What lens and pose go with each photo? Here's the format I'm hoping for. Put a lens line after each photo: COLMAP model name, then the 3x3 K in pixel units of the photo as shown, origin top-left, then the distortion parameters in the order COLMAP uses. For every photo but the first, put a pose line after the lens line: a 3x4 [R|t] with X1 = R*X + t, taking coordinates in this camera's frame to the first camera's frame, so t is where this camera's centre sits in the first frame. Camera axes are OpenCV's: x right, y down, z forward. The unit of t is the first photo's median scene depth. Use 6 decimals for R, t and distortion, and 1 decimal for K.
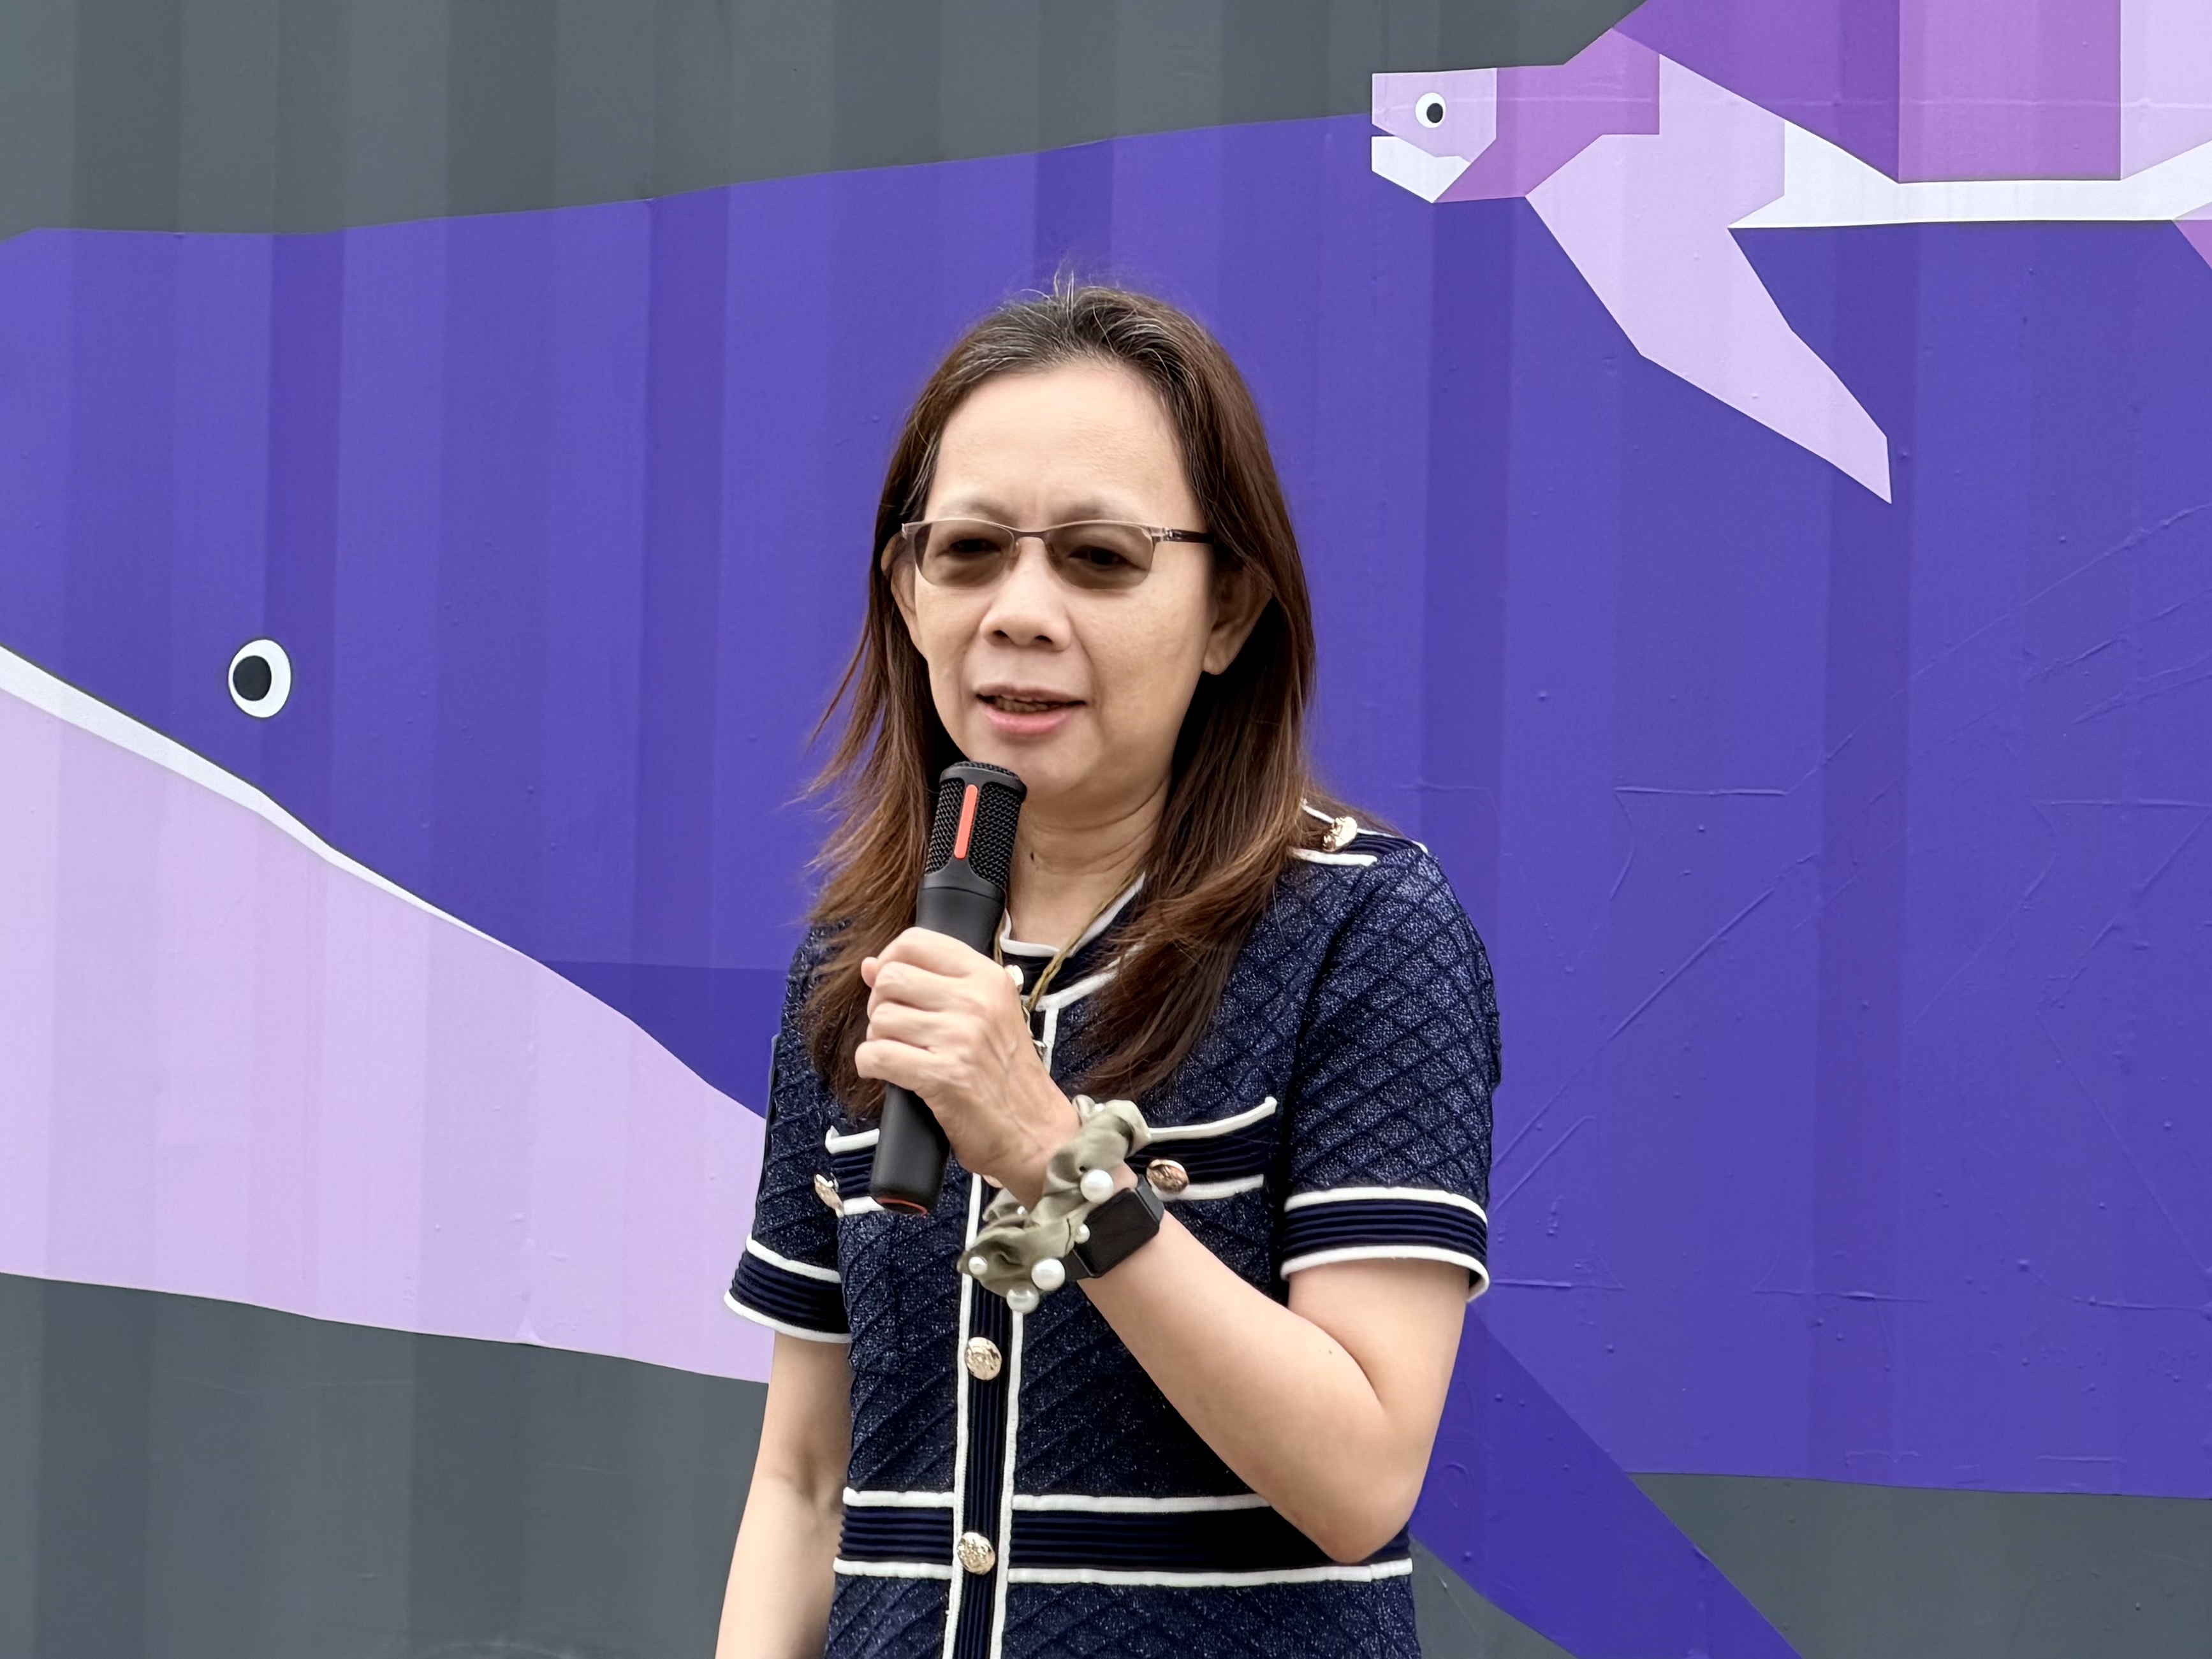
lens RADIAL K [[7056.3, 0, 1040.3], [0, 7056.3, 825.8], [0, 0, 1]] dist [0.114214, 0.000000]
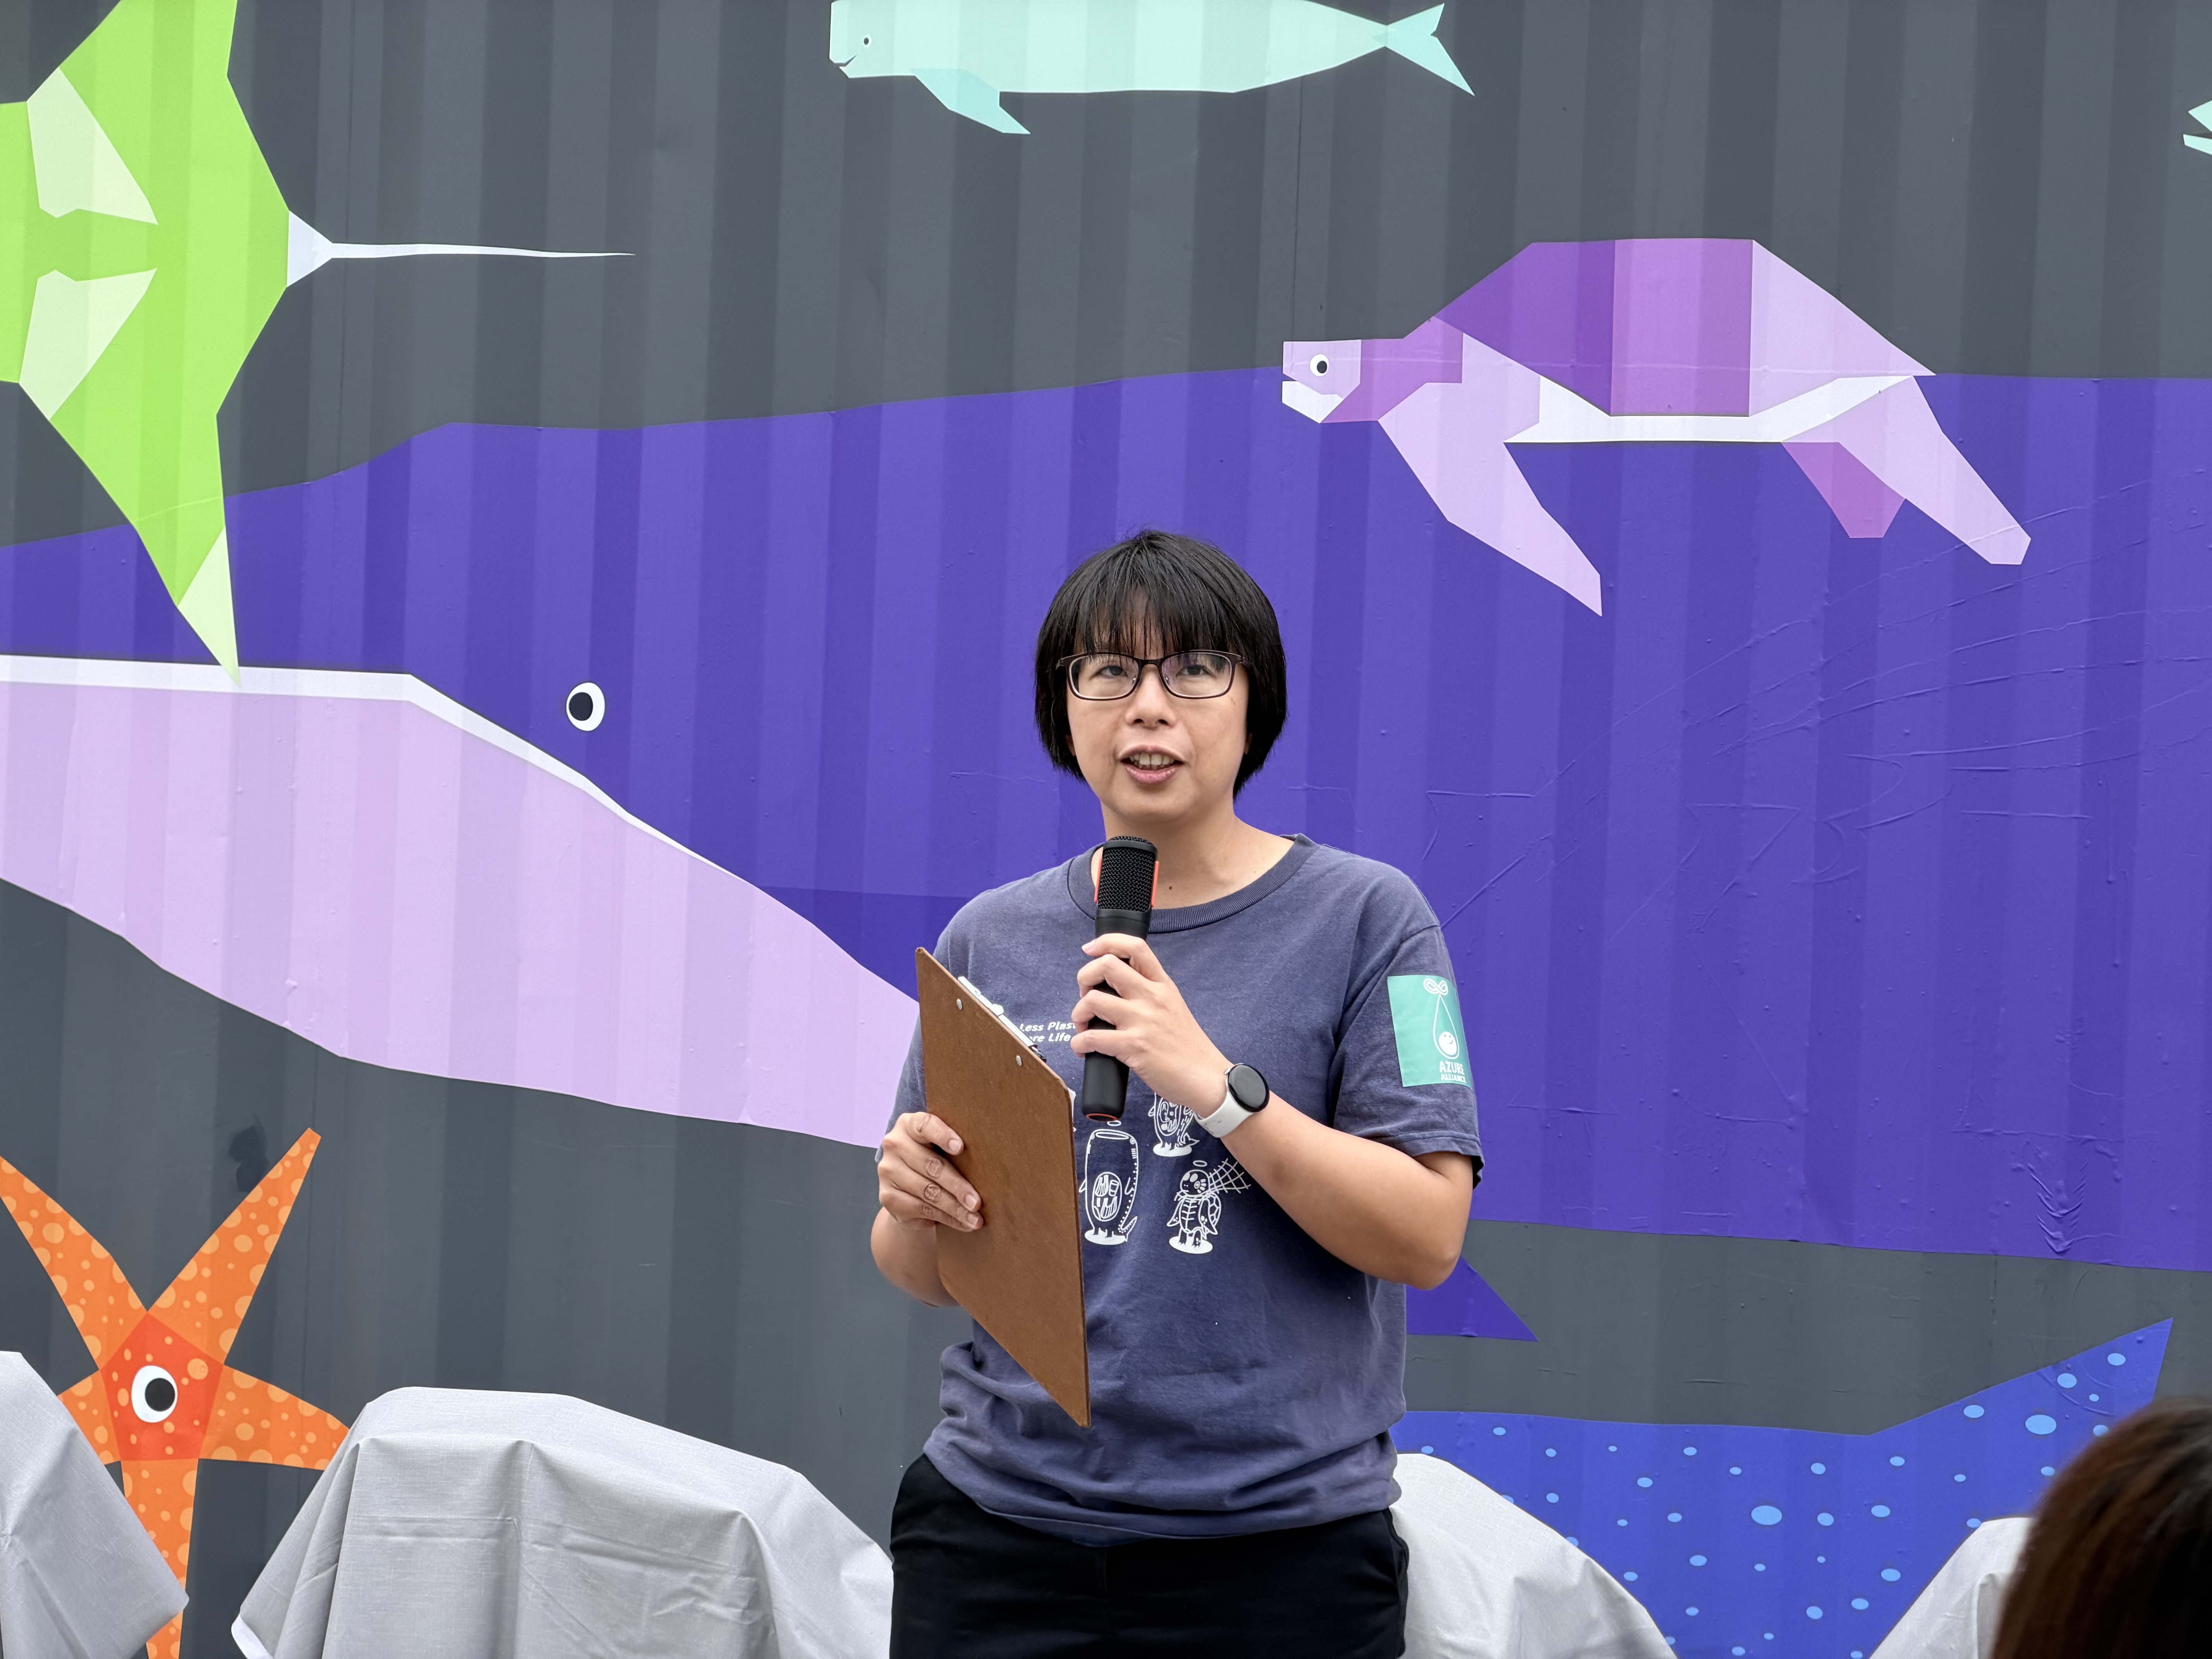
lens RADIAL K [[7056.6, 0, 1099.9], [0, 7056.6, 811.4], [0, 0, 1]] dist [0.114214, 0.000000]
pose [[0.999035, 0.017432, -0.040322, 0.071875], [-0.016376, 0.999518, 0.026369, -0.041700], [0.040762, -0.025683, 0.998839, -0.602747]]
